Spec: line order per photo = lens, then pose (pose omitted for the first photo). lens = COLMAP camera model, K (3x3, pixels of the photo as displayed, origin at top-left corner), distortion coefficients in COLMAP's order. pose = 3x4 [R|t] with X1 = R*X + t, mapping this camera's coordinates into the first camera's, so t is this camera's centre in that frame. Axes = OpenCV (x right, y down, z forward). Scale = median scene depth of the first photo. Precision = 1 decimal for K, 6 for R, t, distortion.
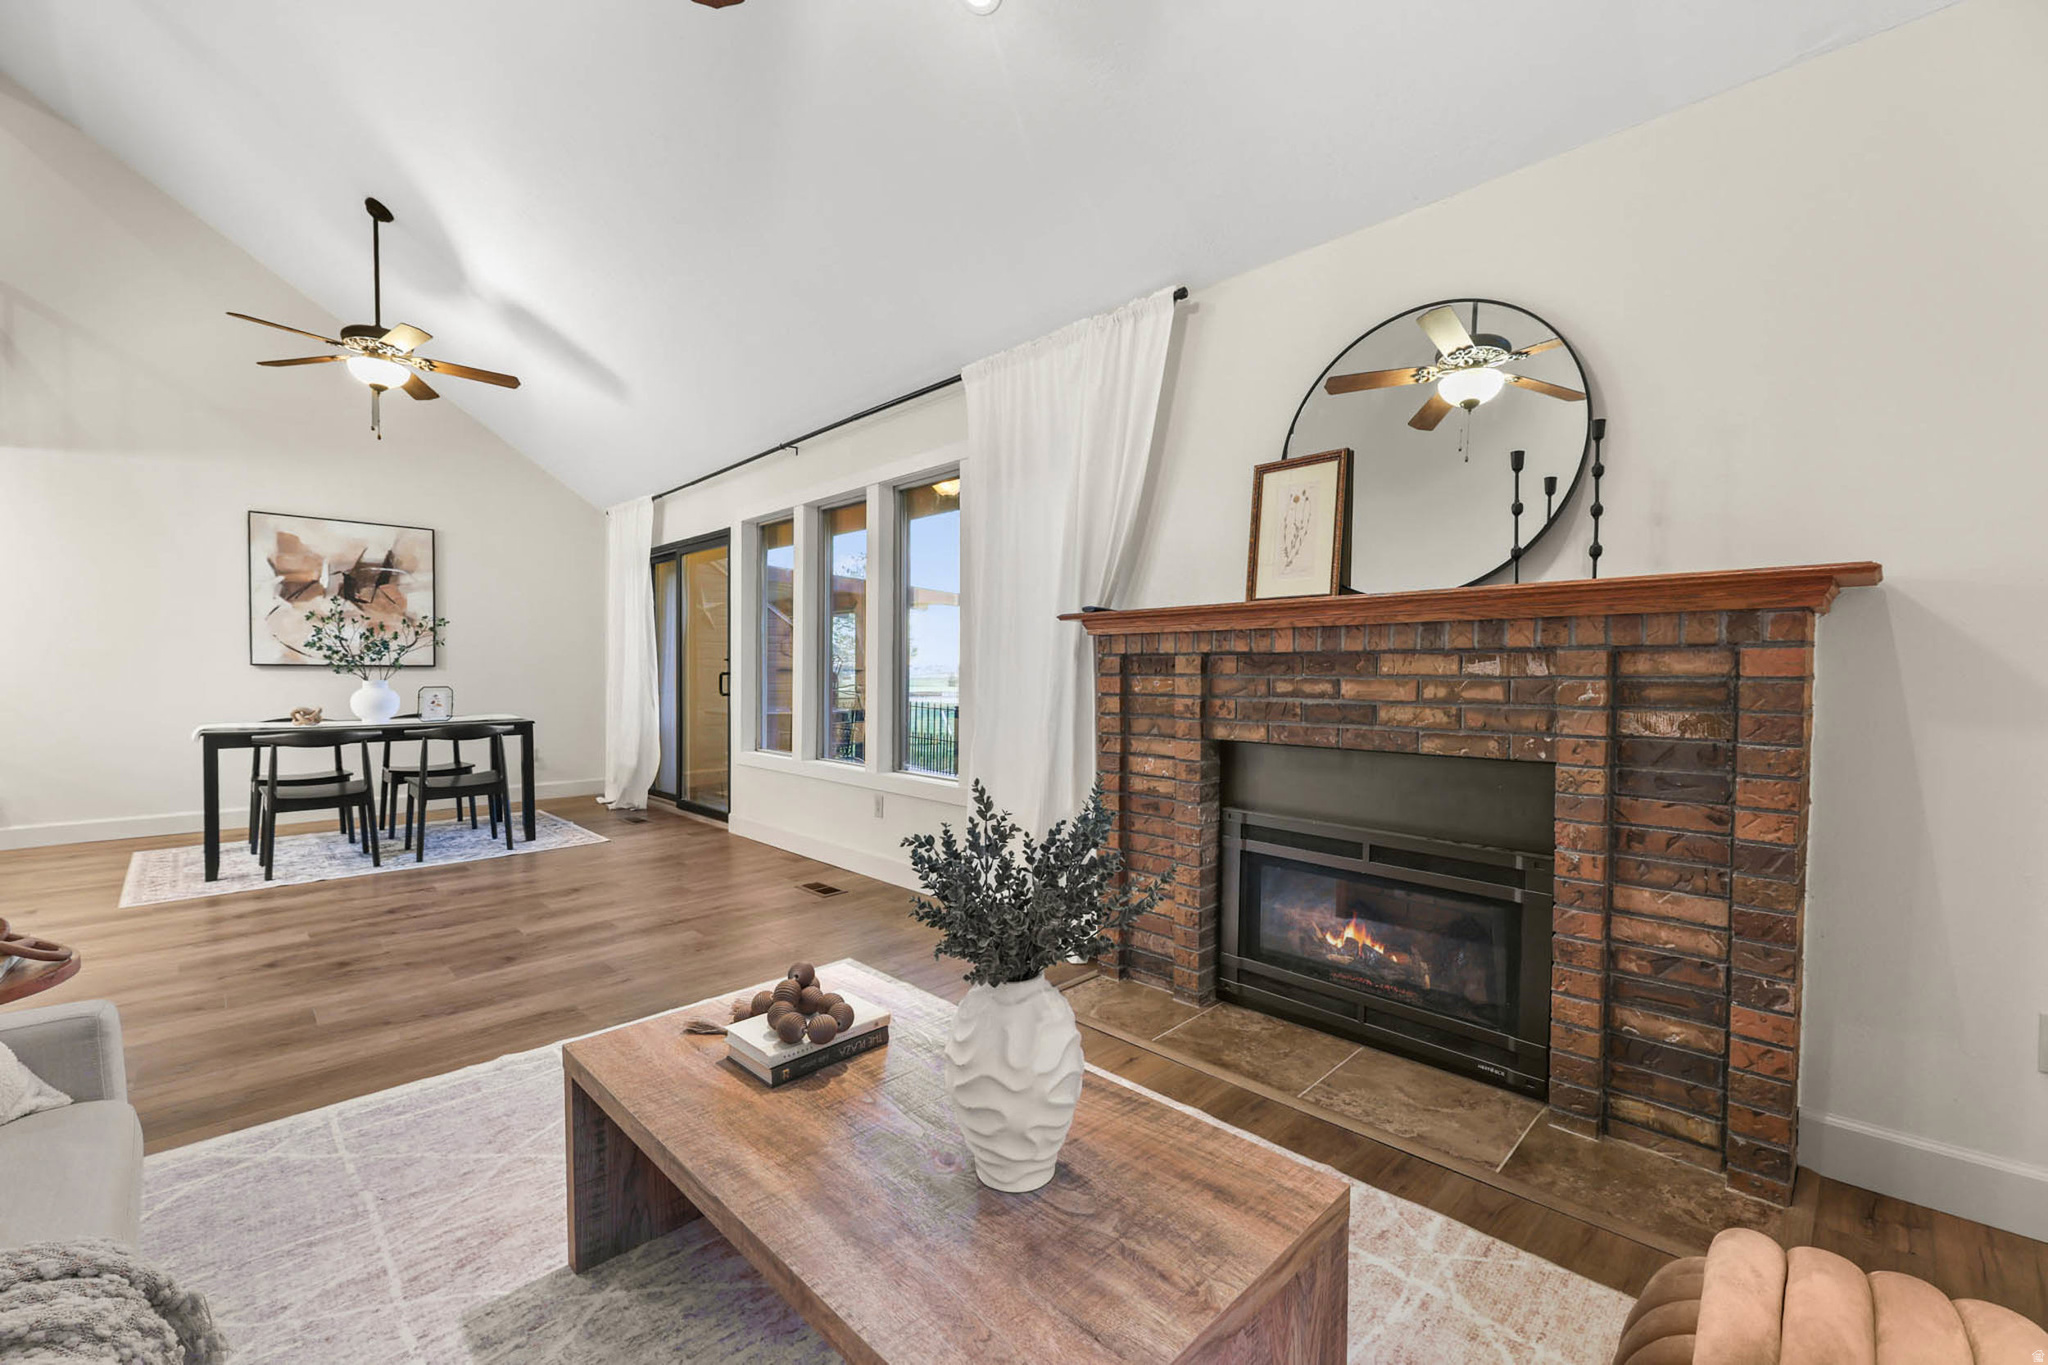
lens RADIAL K [[835.4, 0, 1023.2], [0, 835.4, 688.2], [0, 0, 1]] dist [-0.004501, -0.000356]
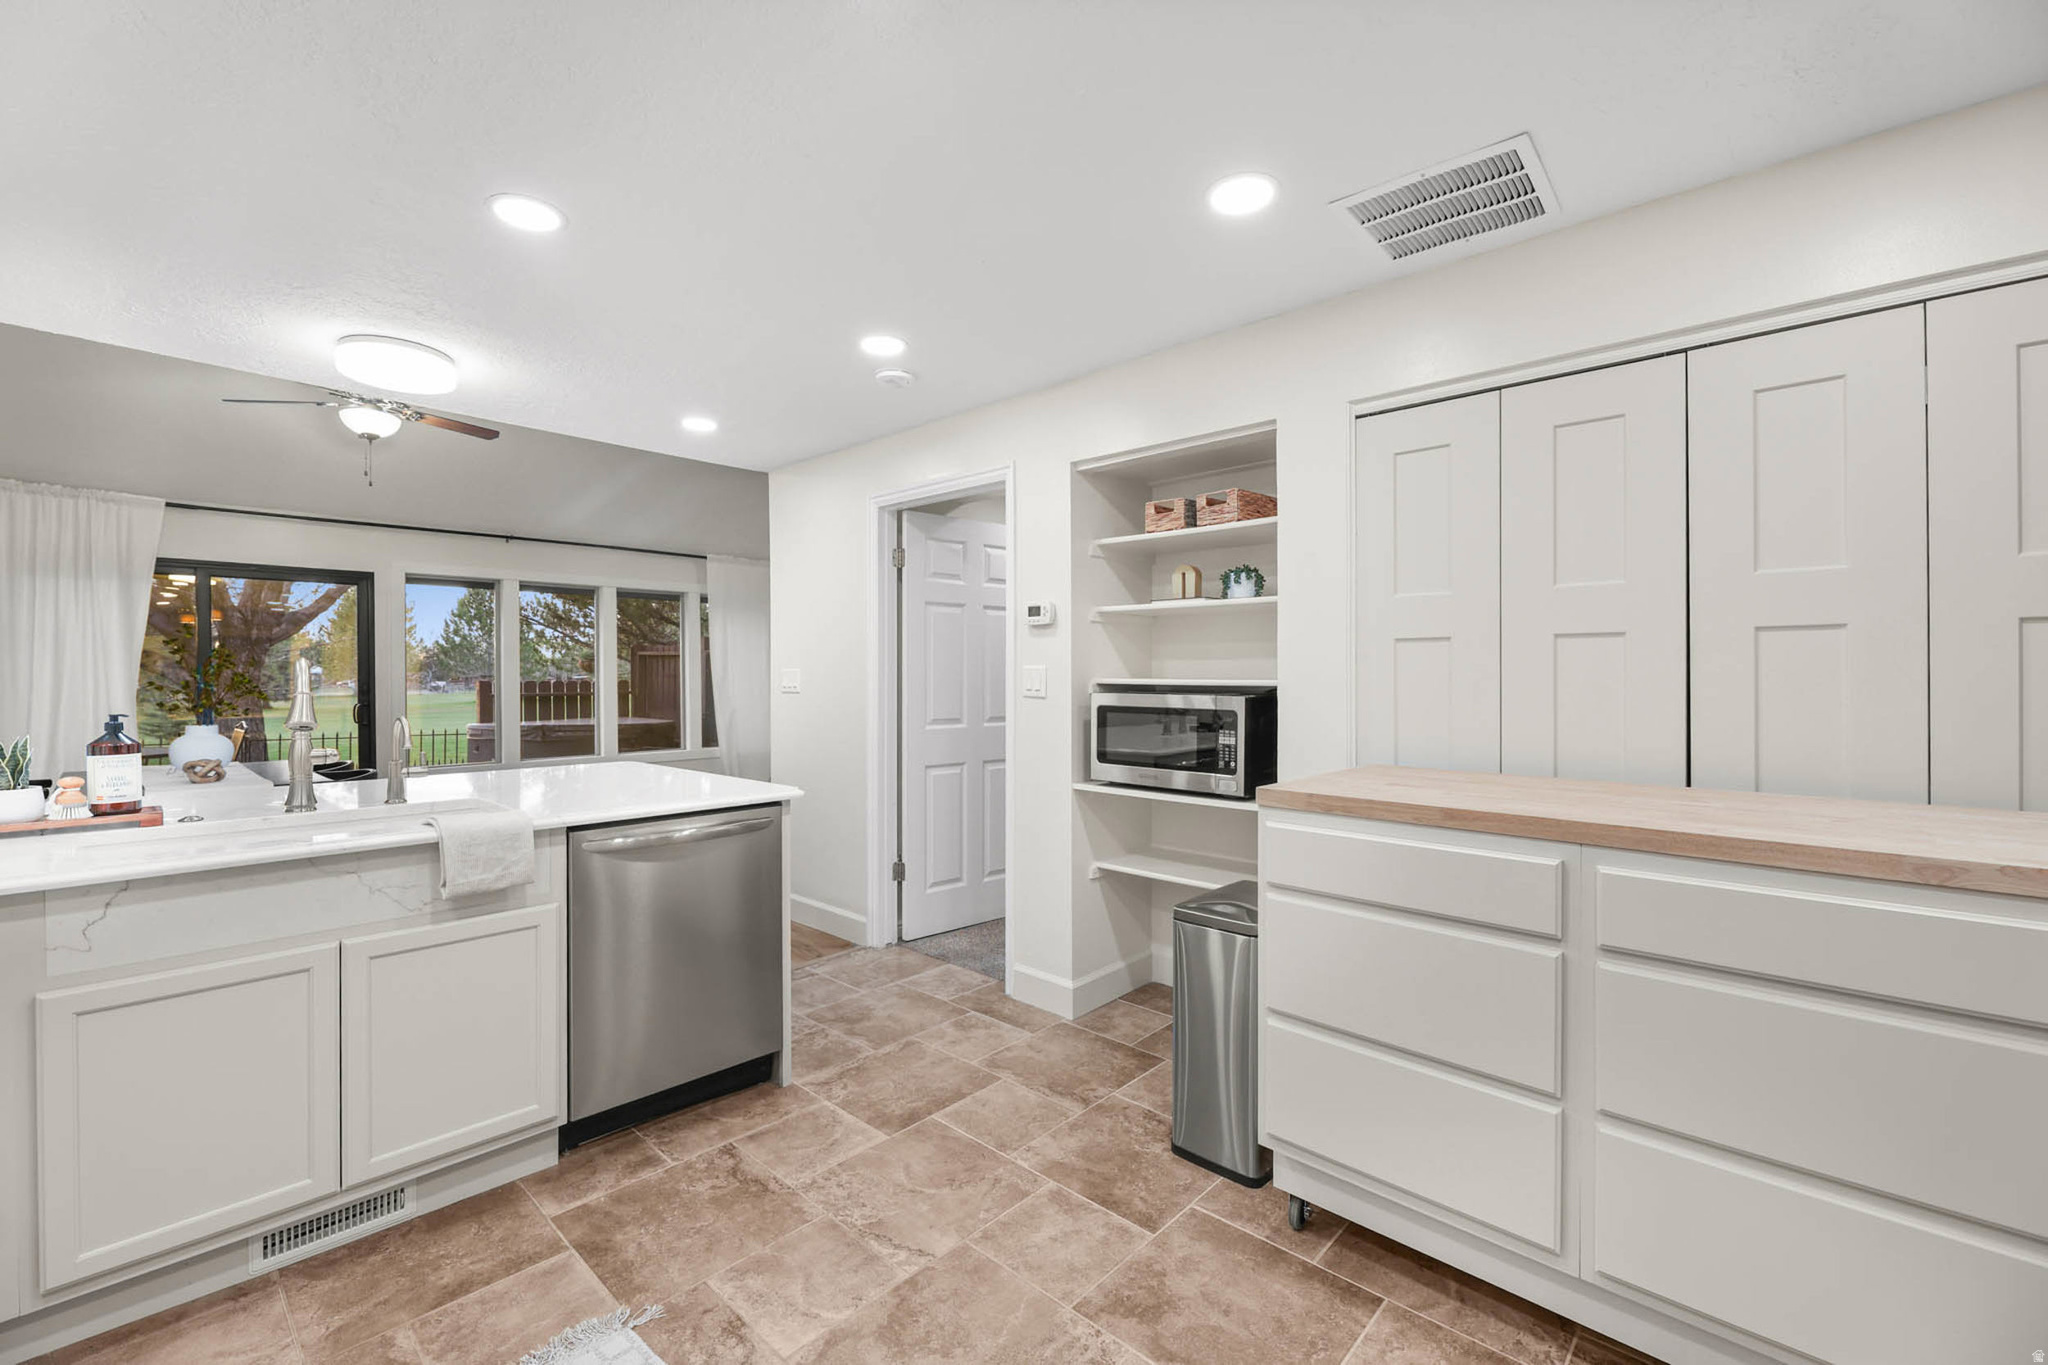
lens RADIAL K [[840.9, 0, 1029.8], [0, 840.9, 671.4], [0, 0, 1]] dist [-0.002942, -0.000614]
pose [[-0.068203, 0.001026, 0.997671, -1.965998], [0.030258, 0.999542, 0.001040, -0.045683], [-0.997213, 0.030258, -0.068203, 0.263979]]
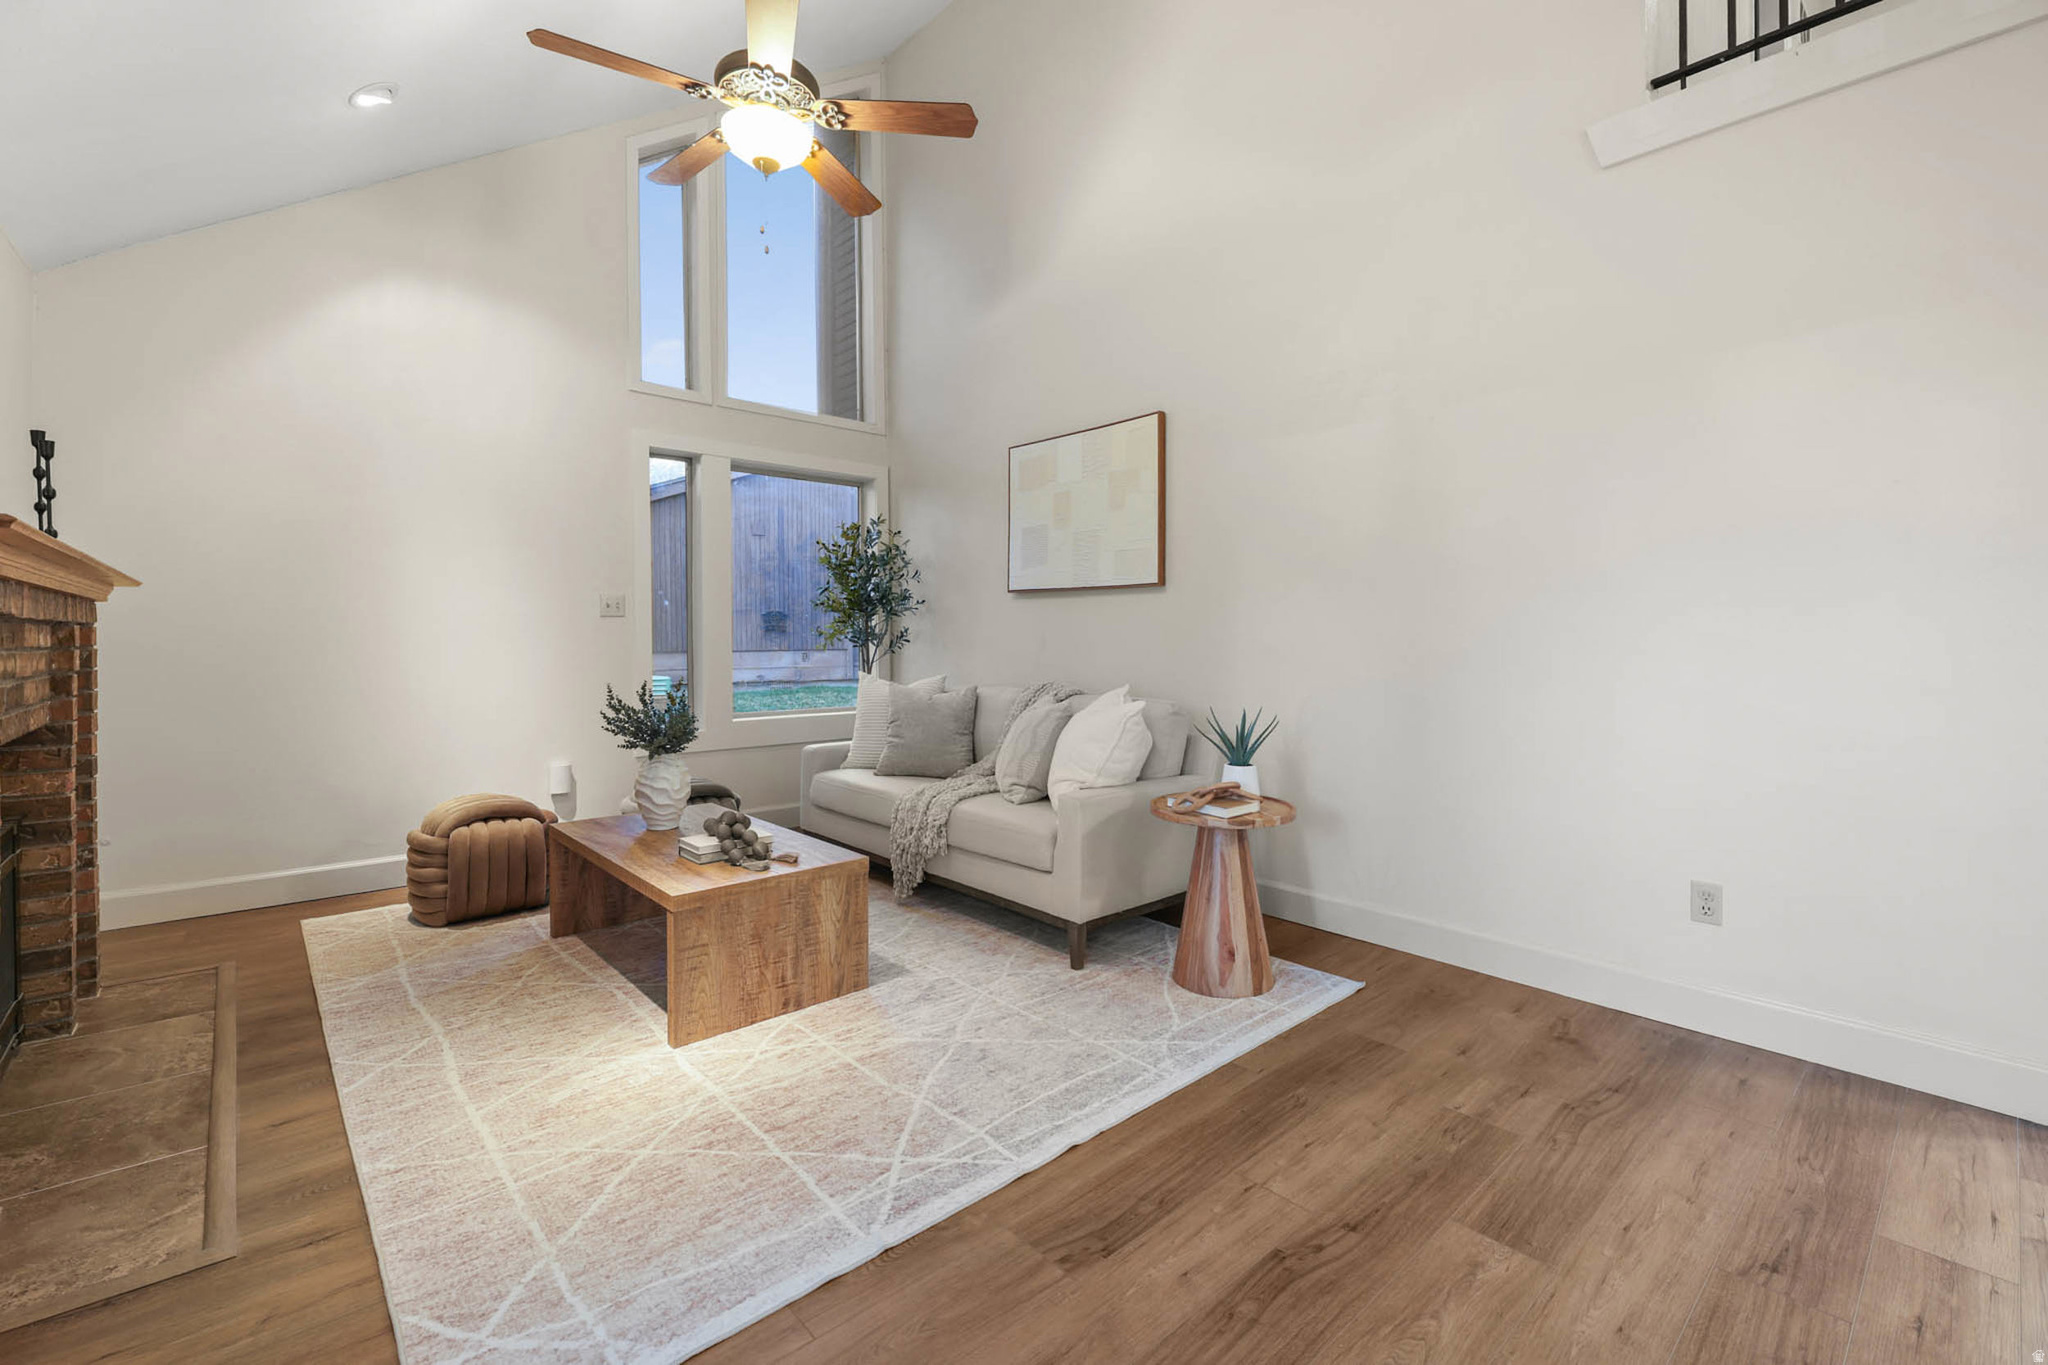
lens RADIAL K [[873.4, 0, 1031.6], [0, 873.4, 641.9], [0, 0, 1]] dist [-0.000151, -0.000520]
pose [[-0.999102, 0.003711, 0.042214, -0.339309], [0.004873, 0.999611, 0.027460, -0.020530], [-0.042095, 0.027641, -0.998731, 0.973816]]
